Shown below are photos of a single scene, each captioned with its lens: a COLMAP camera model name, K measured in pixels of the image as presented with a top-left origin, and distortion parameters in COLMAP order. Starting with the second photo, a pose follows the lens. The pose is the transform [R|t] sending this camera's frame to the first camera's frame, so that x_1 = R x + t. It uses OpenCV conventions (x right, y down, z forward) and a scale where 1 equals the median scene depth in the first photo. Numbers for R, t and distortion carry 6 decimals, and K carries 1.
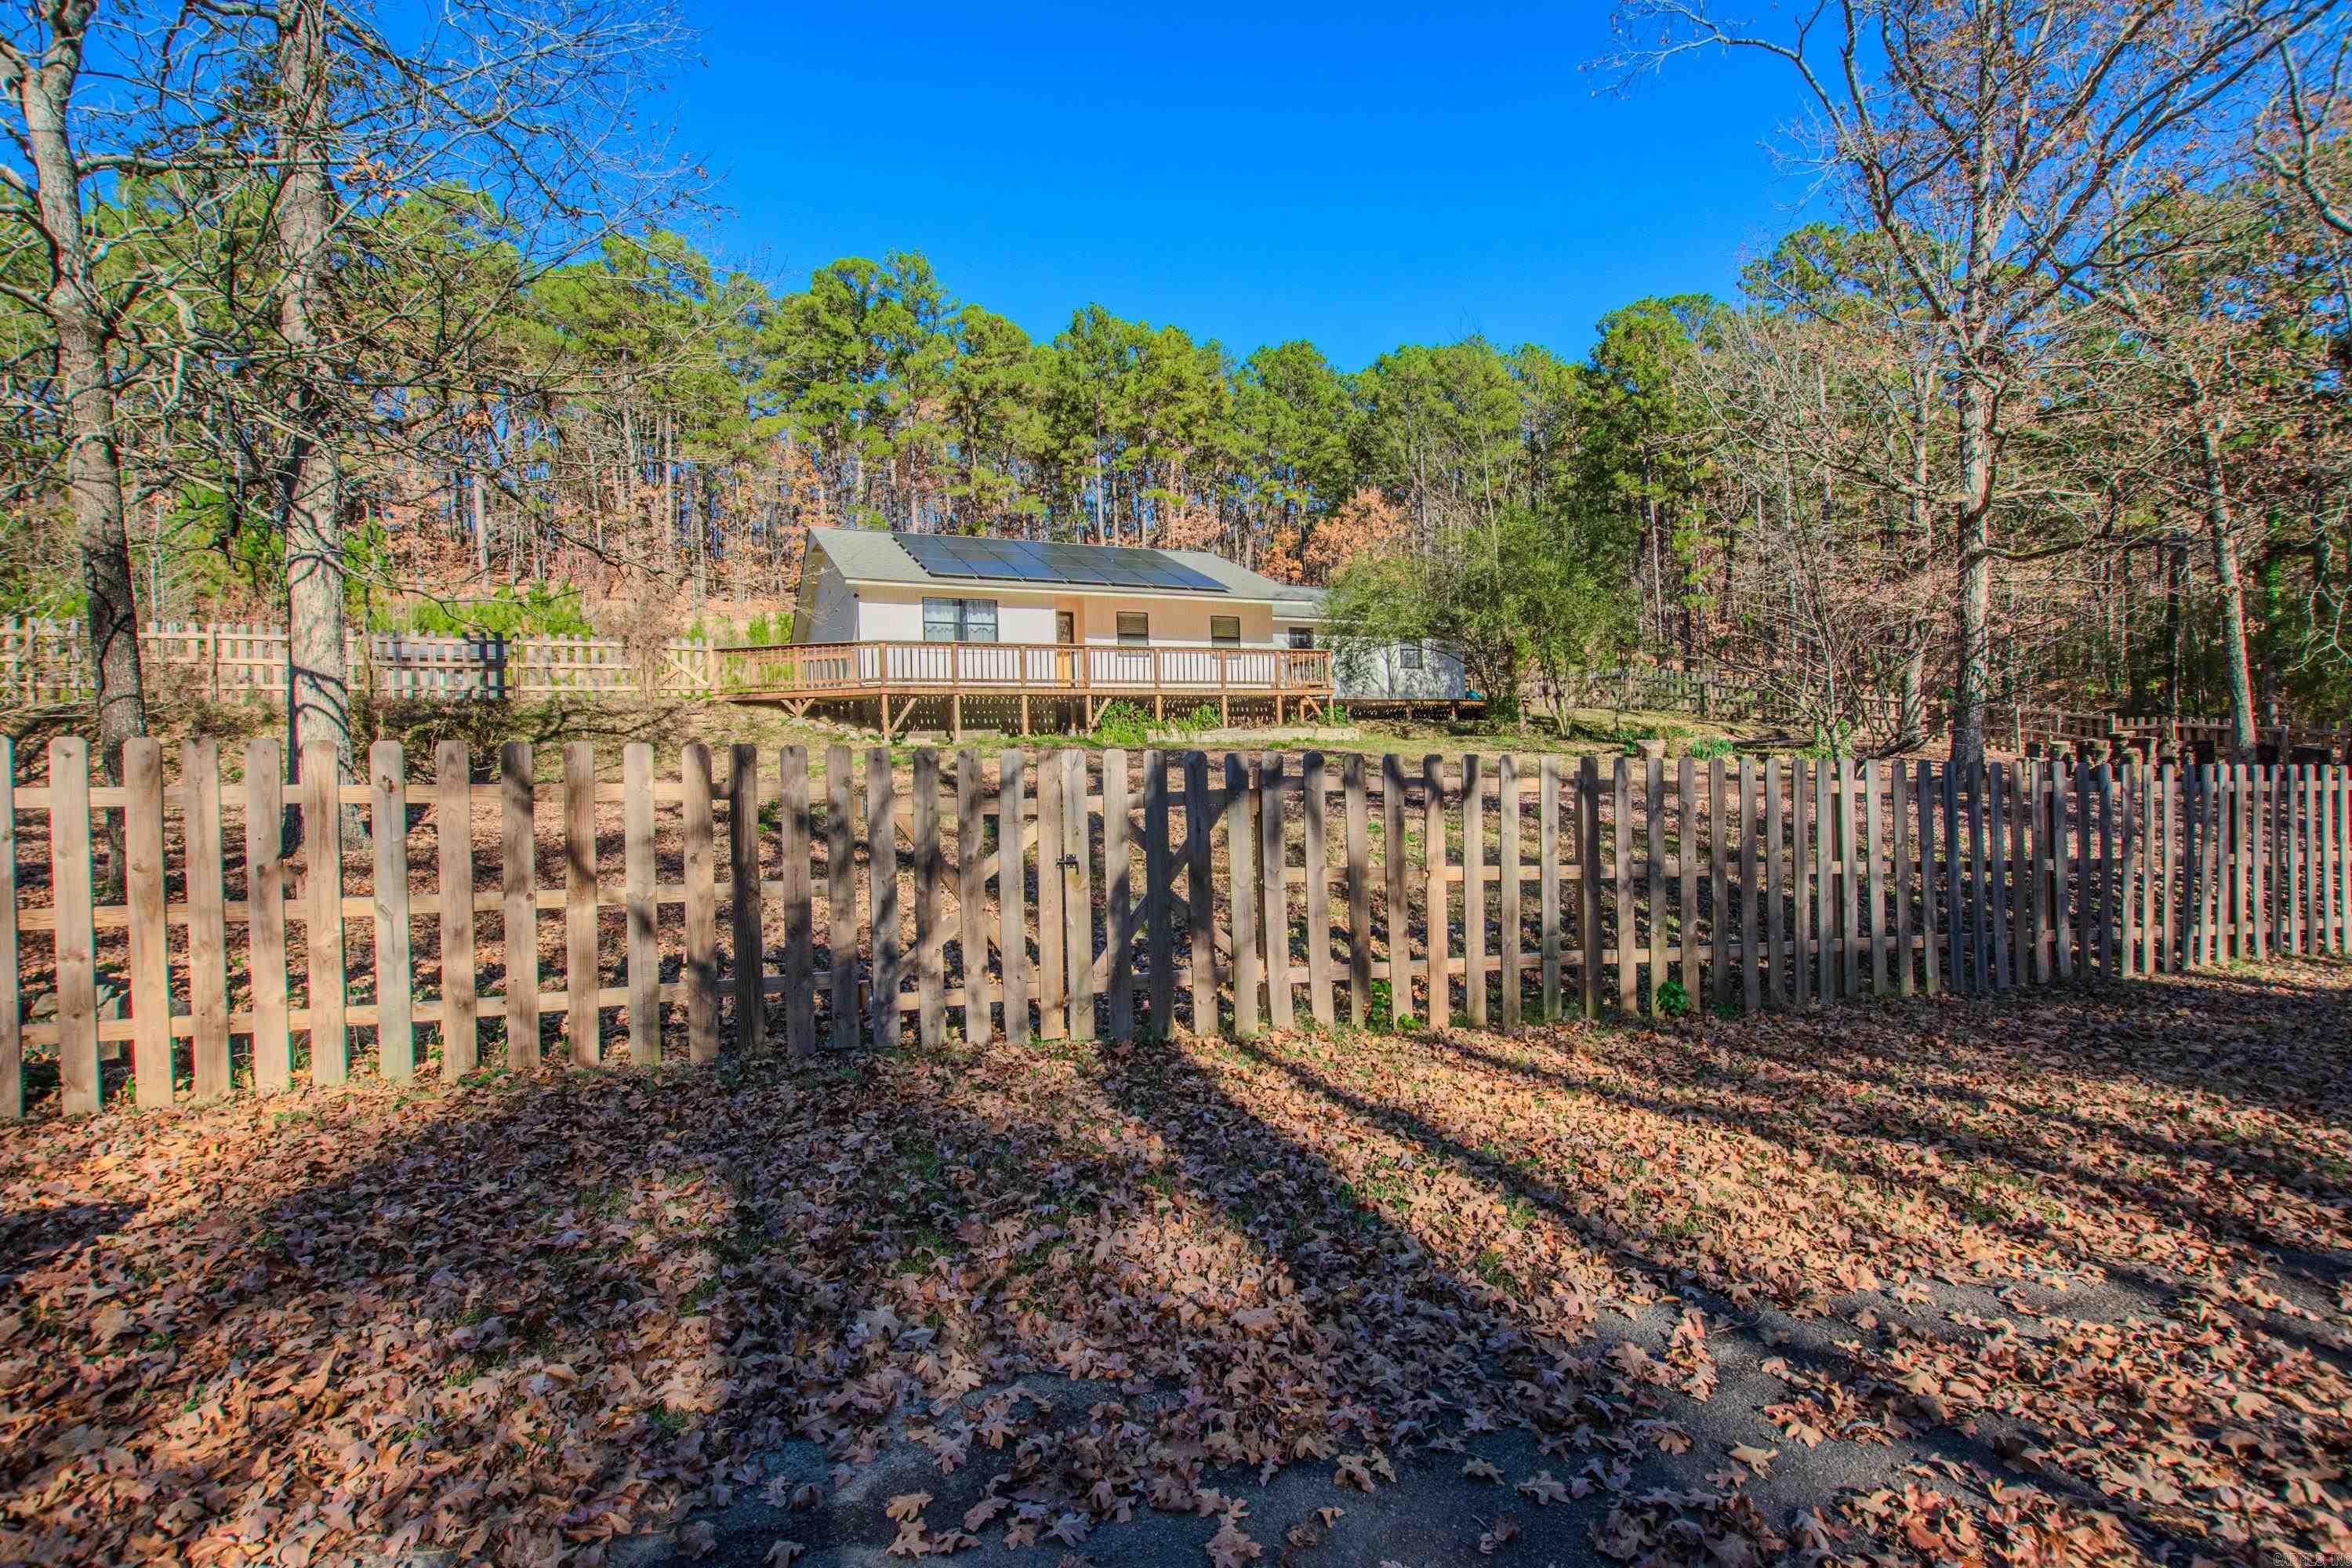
lens RADIAL K [[1075.1, 0, 1186.1], [0, 1075.1, 775.7], [0, 0, 1]] dist [-0.036386, 0.006178]
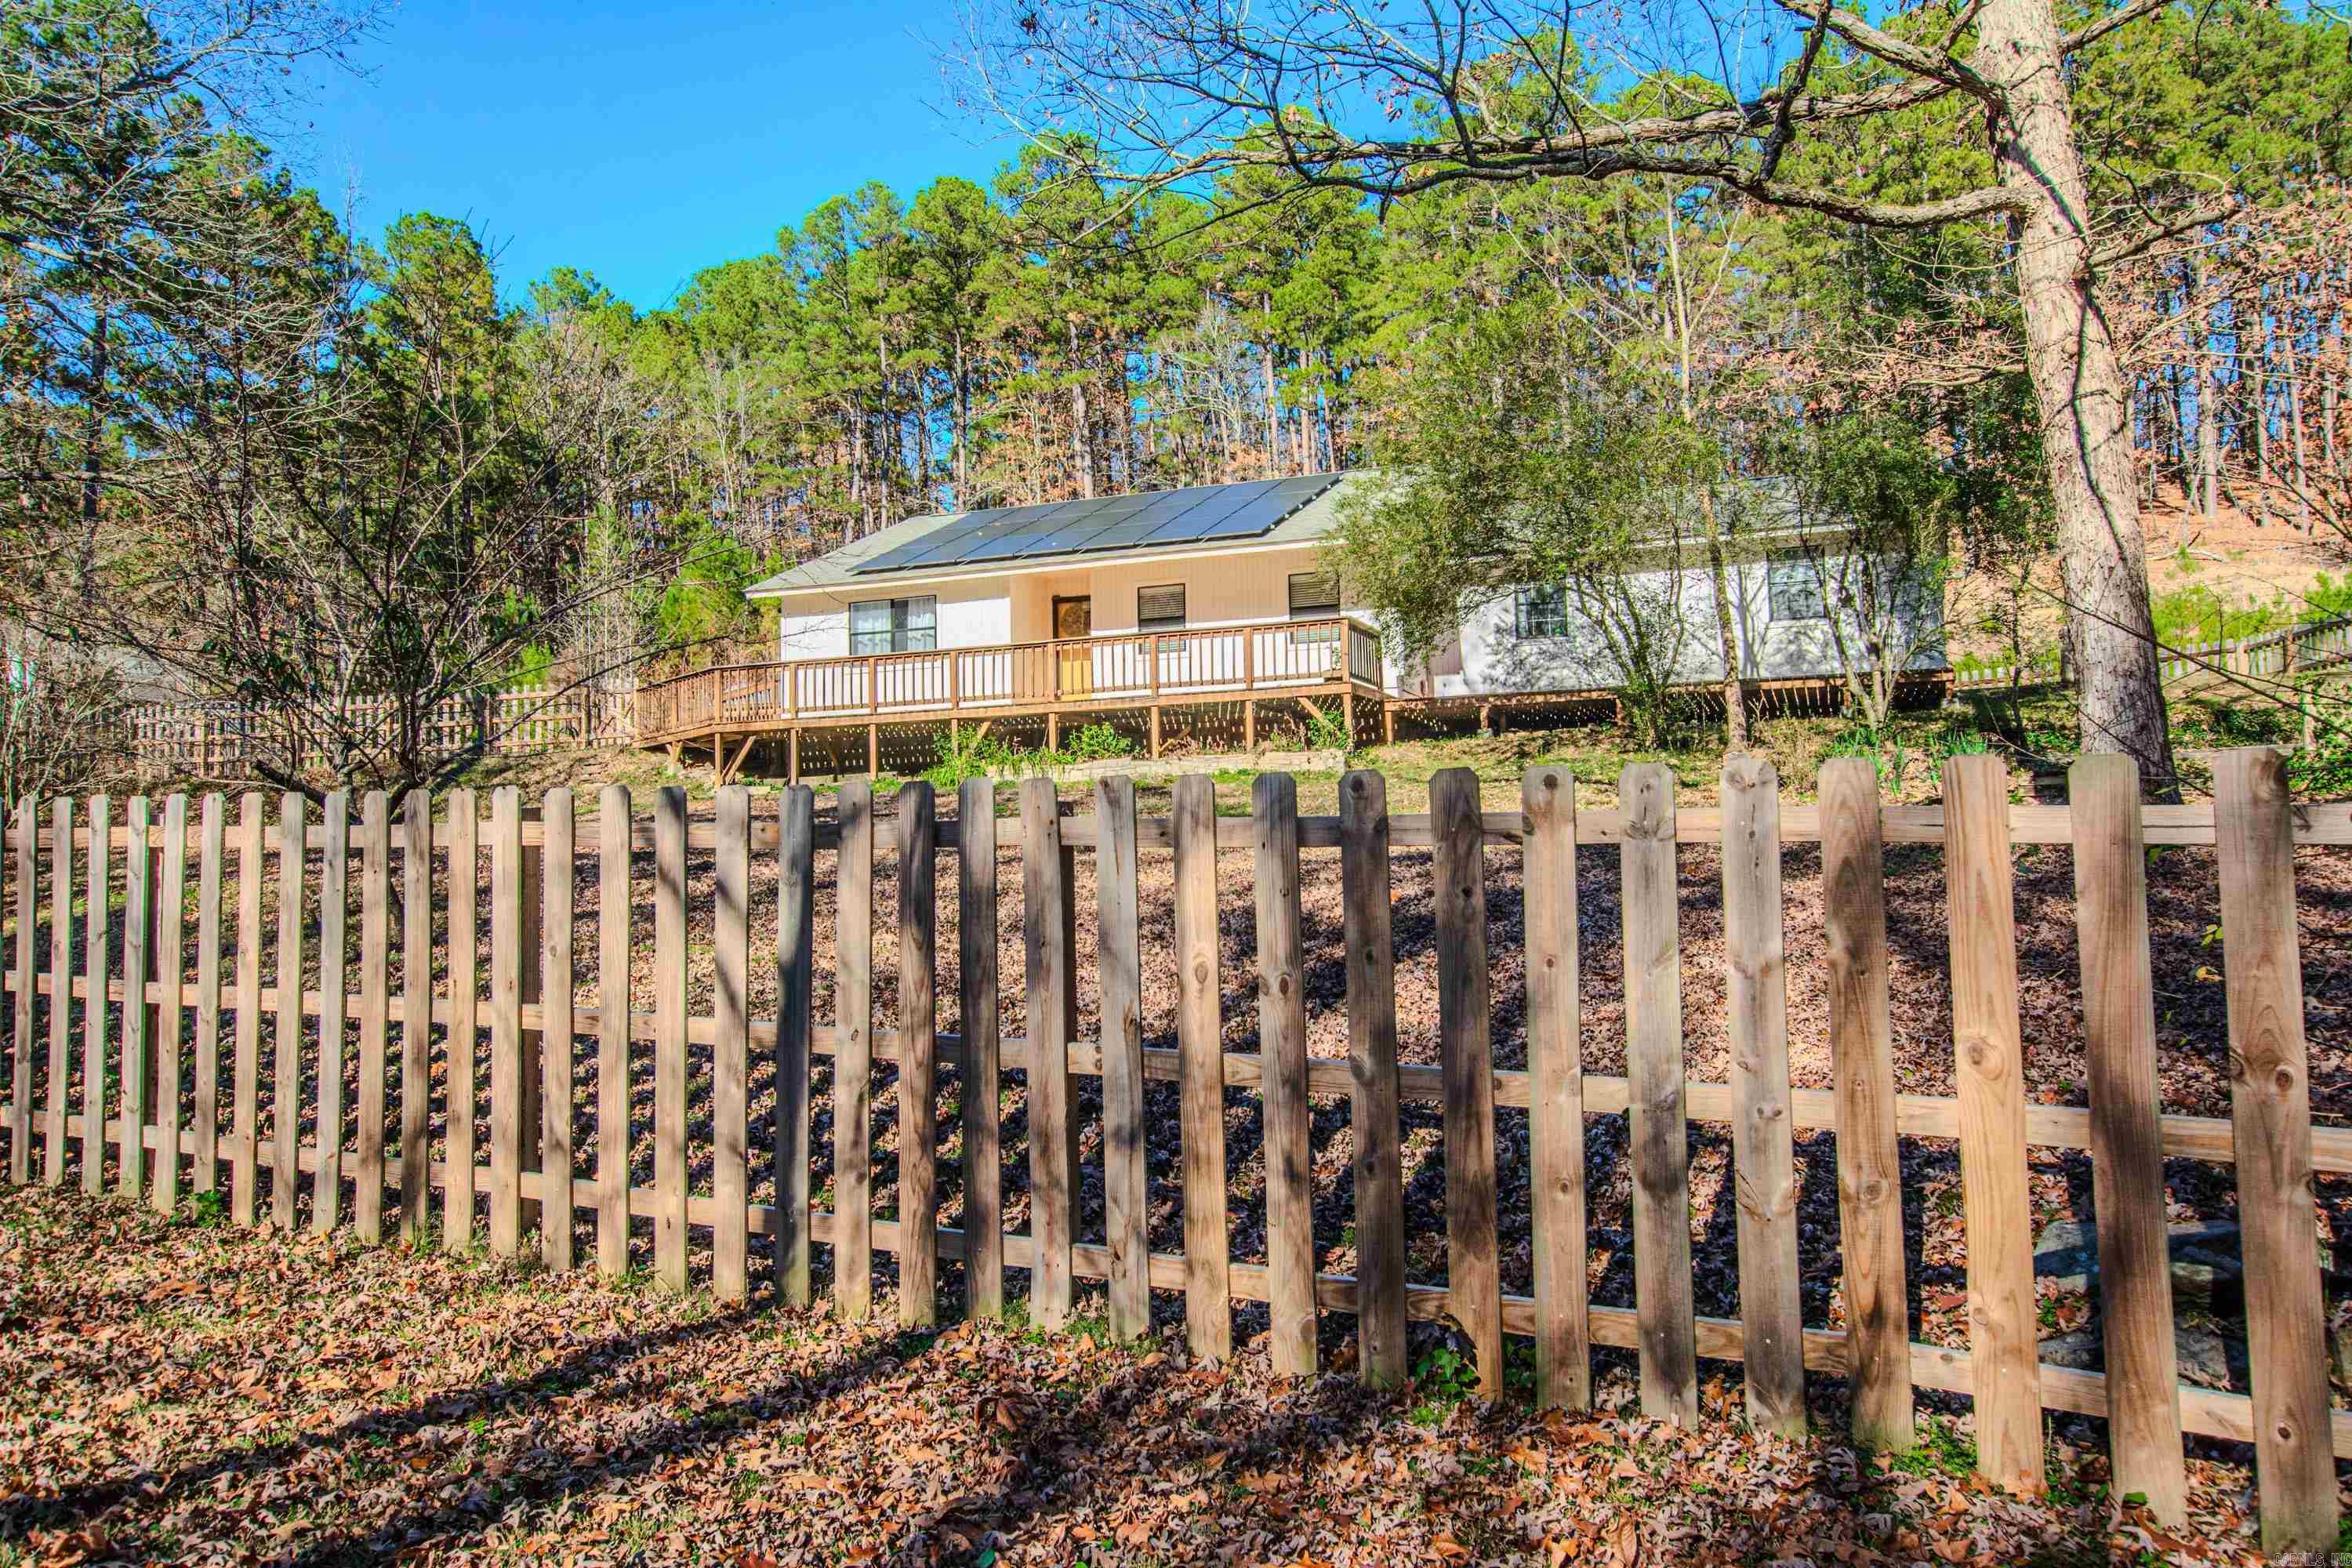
lens RADIAL K [[1708.7, 0, 1176.0], [0, 1708.7, 784.0], [0, 0, 1]] dist [-0.001057, -0.001739]
pose [[0.674382, -0.024320, -0.737982, 0.890412], [-0.002022, 0.999393, -0.034781, 0.006545], [0.738380, 0.024948, 0.673923, 0.382907]]
